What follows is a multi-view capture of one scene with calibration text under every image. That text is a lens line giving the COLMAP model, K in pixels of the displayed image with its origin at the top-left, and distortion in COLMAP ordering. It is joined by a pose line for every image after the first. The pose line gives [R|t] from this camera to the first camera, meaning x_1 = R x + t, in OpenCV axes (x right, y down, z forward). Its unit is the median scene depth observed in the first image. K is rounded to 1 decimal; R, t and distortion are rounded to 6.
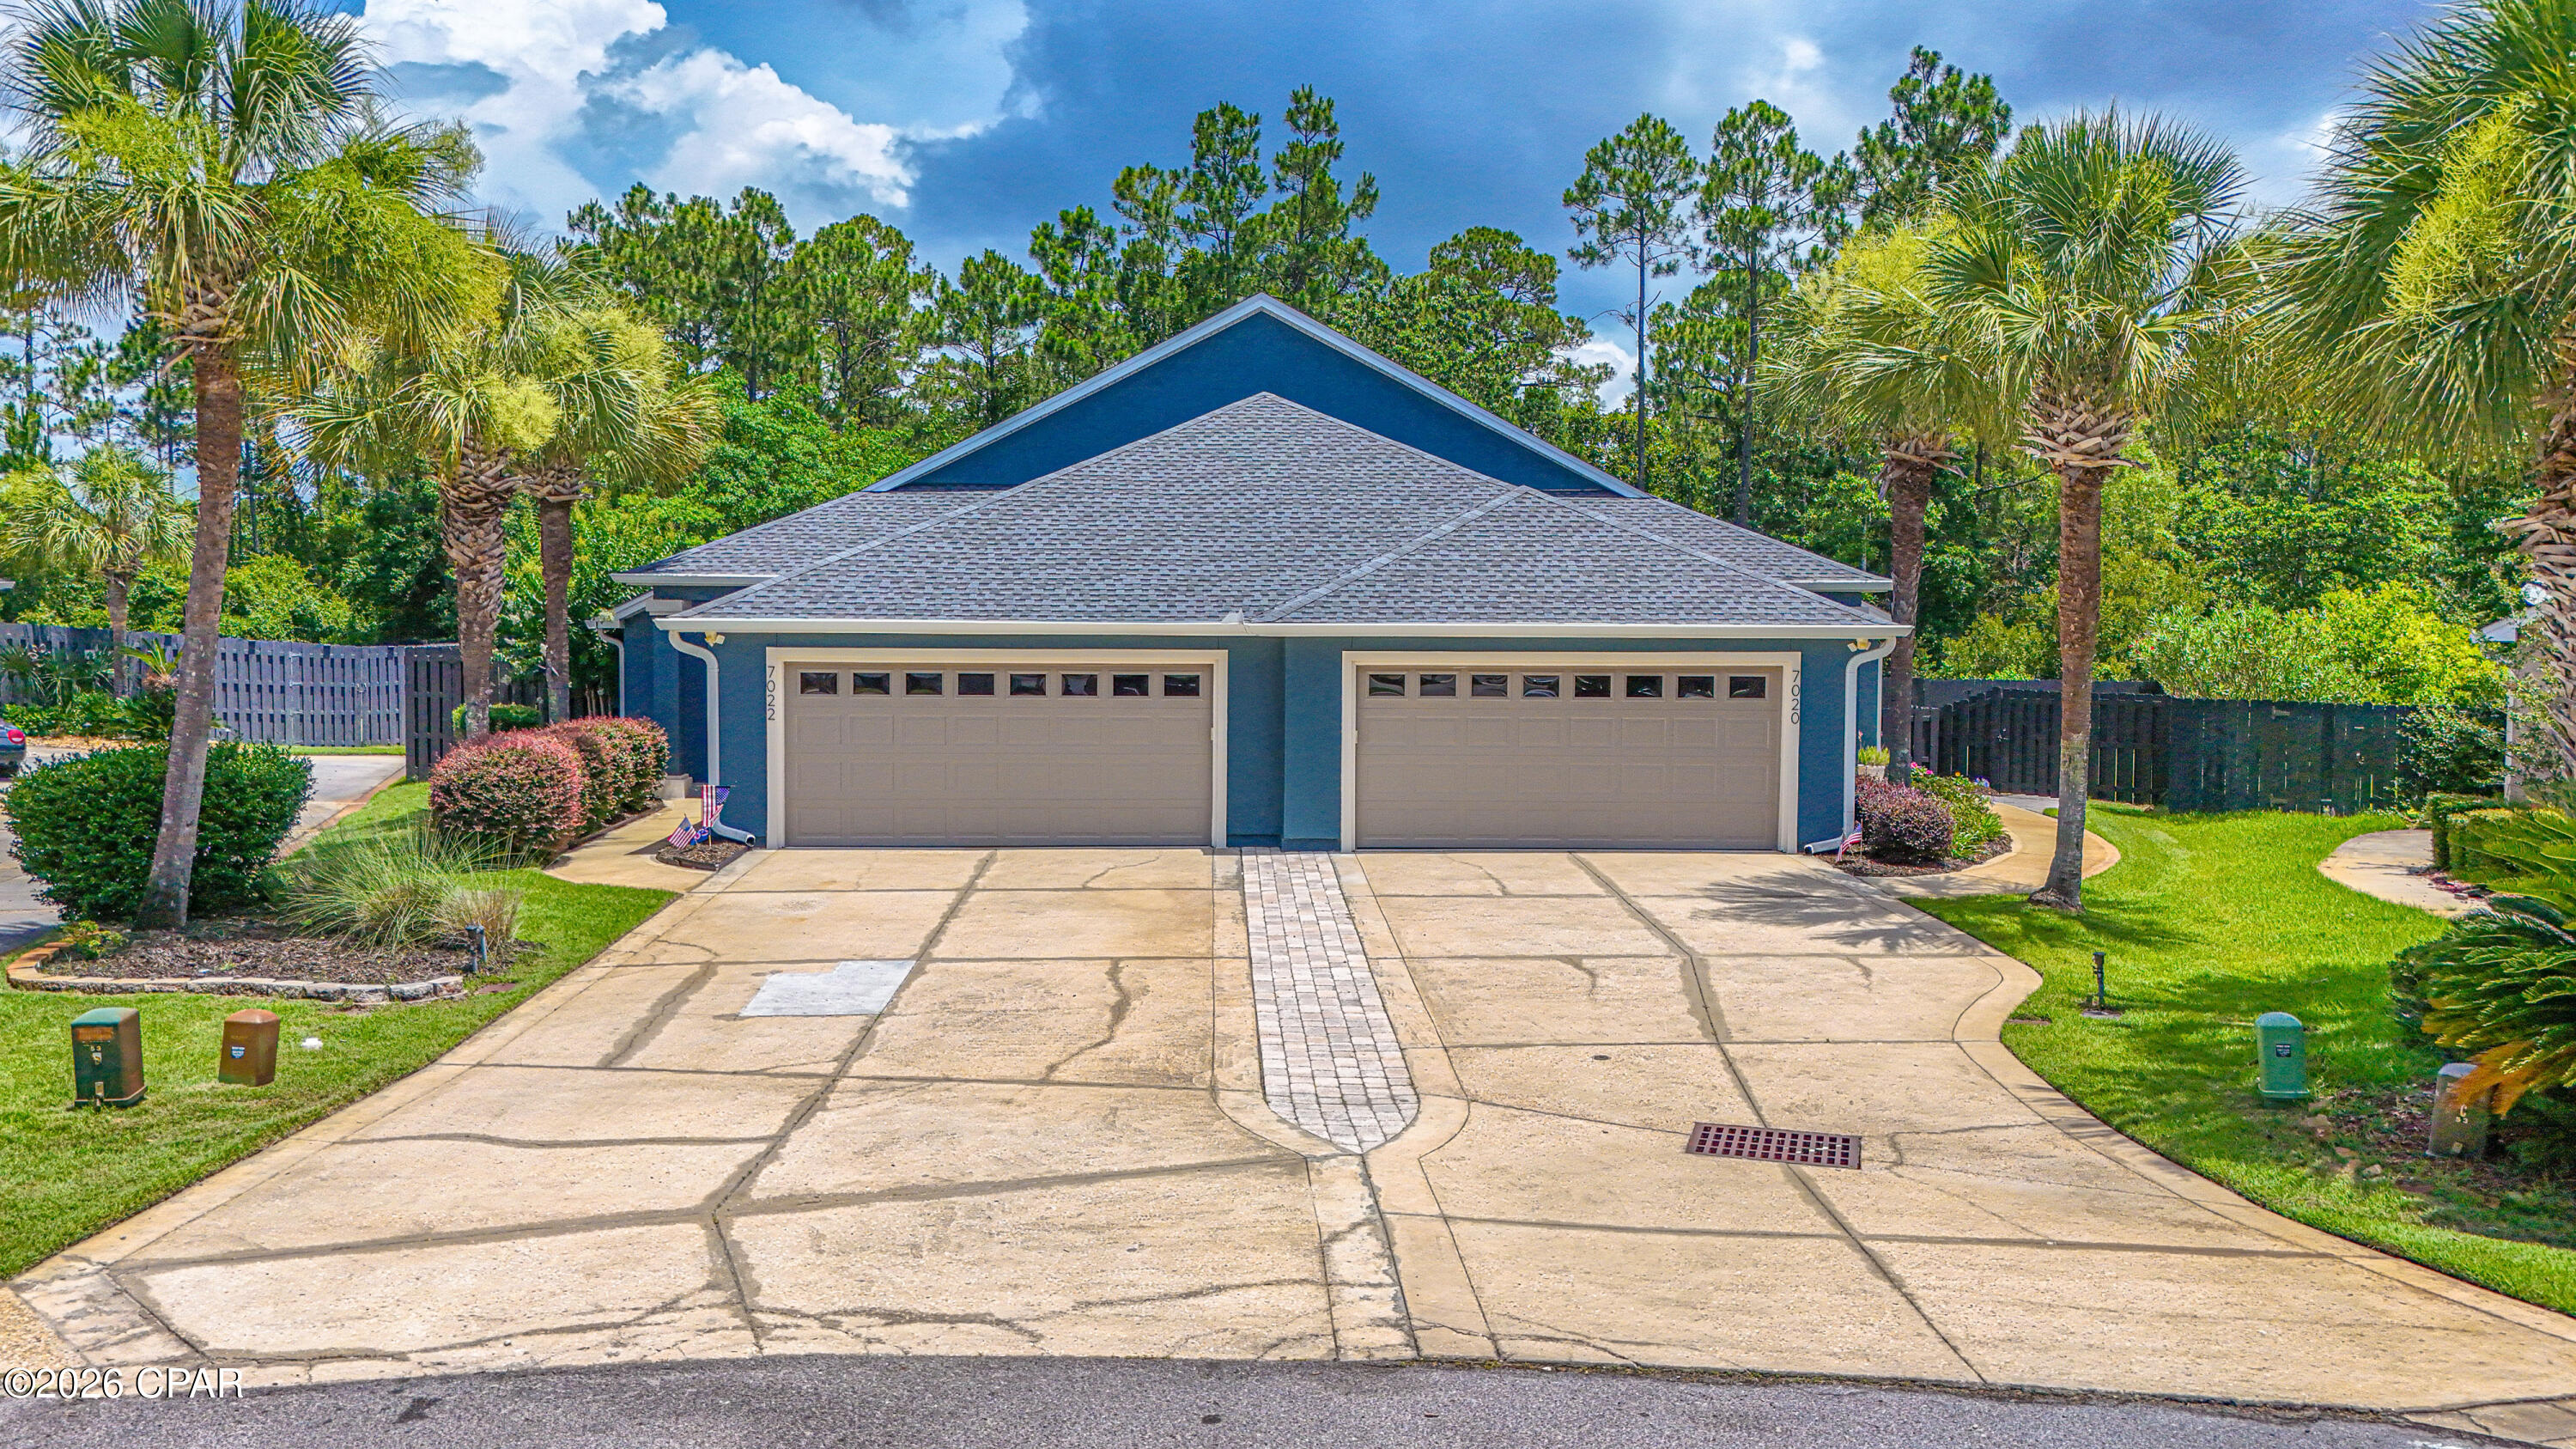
lens RADIAL K [[1906.9, 0, 1306.5], [0, 1906.9, 722.6], [0, 0, 1]] dist [0.070480, -0.061323]
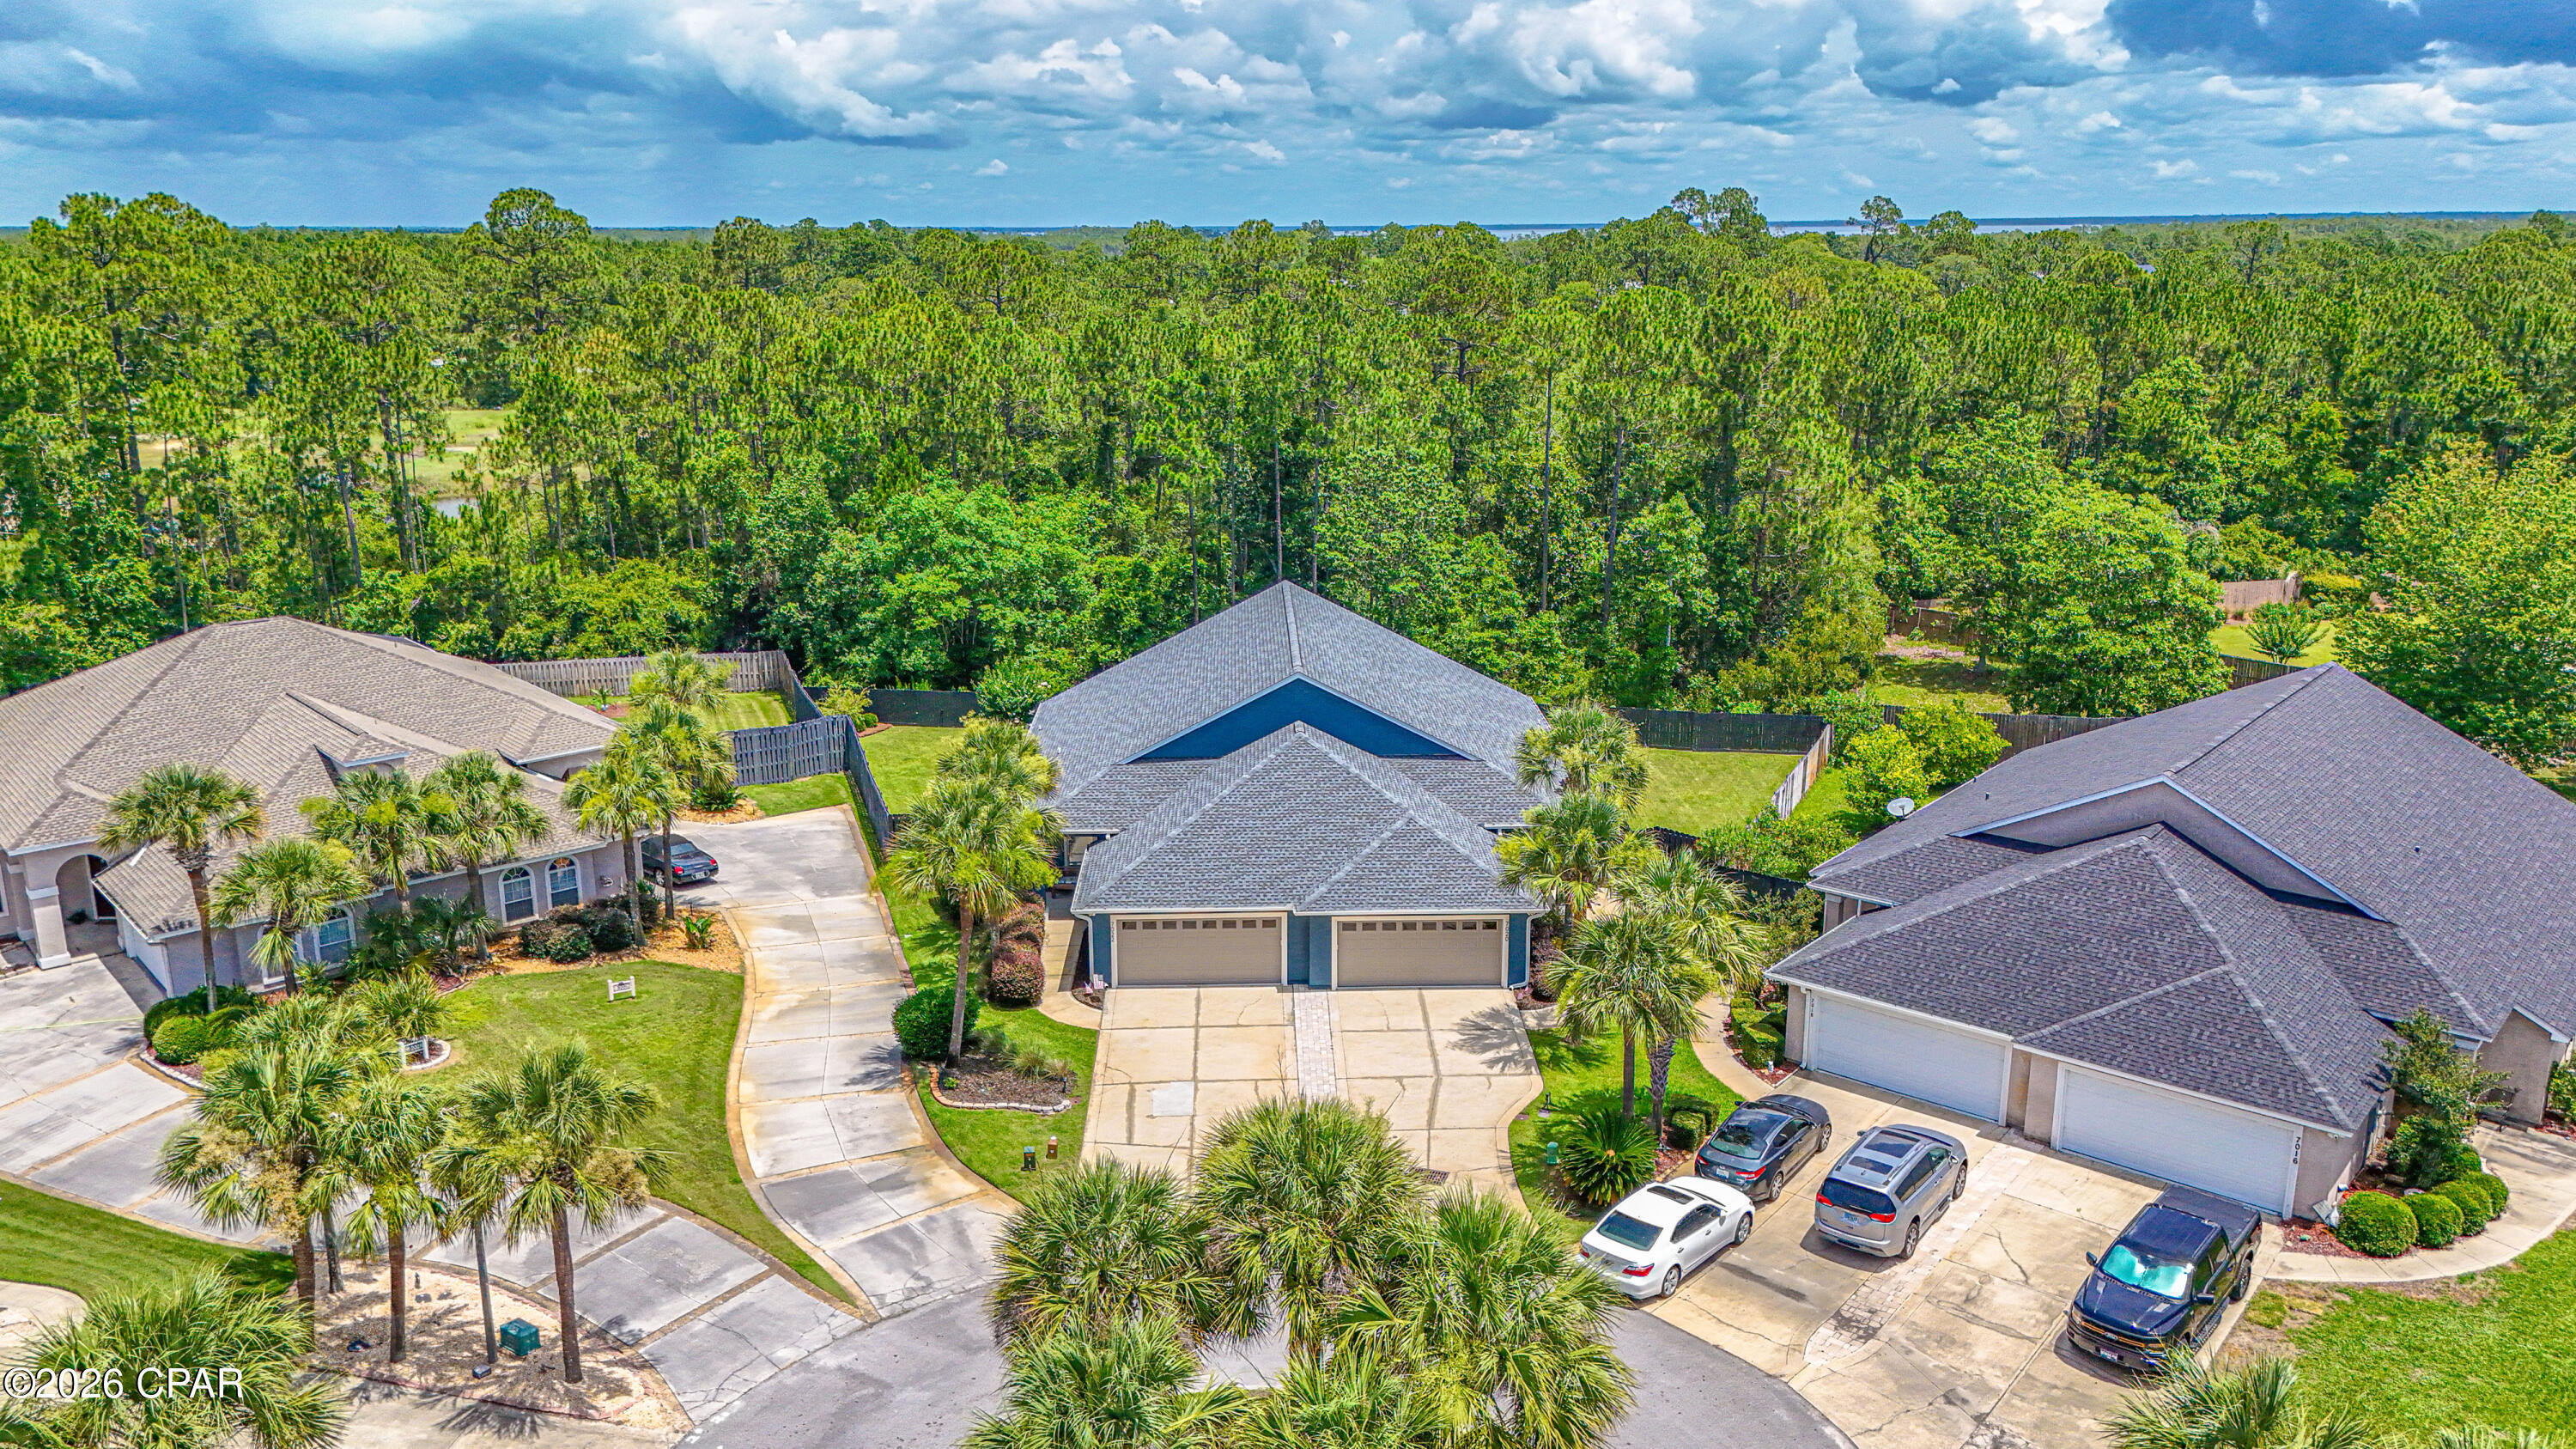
lens RADIAL K [[1906.9, 0, 1287.0], [0, 1906.9, 724.8], [0, 0, 1]] dist [0.070480, -0.061323]
pose [[0.999860, -0.000340, -0.016702, 0.001084], [0.004155, 0.973435, 0.228924, -0.874097], [0.016180, -0.228962, 0.973301, -1.443788]]
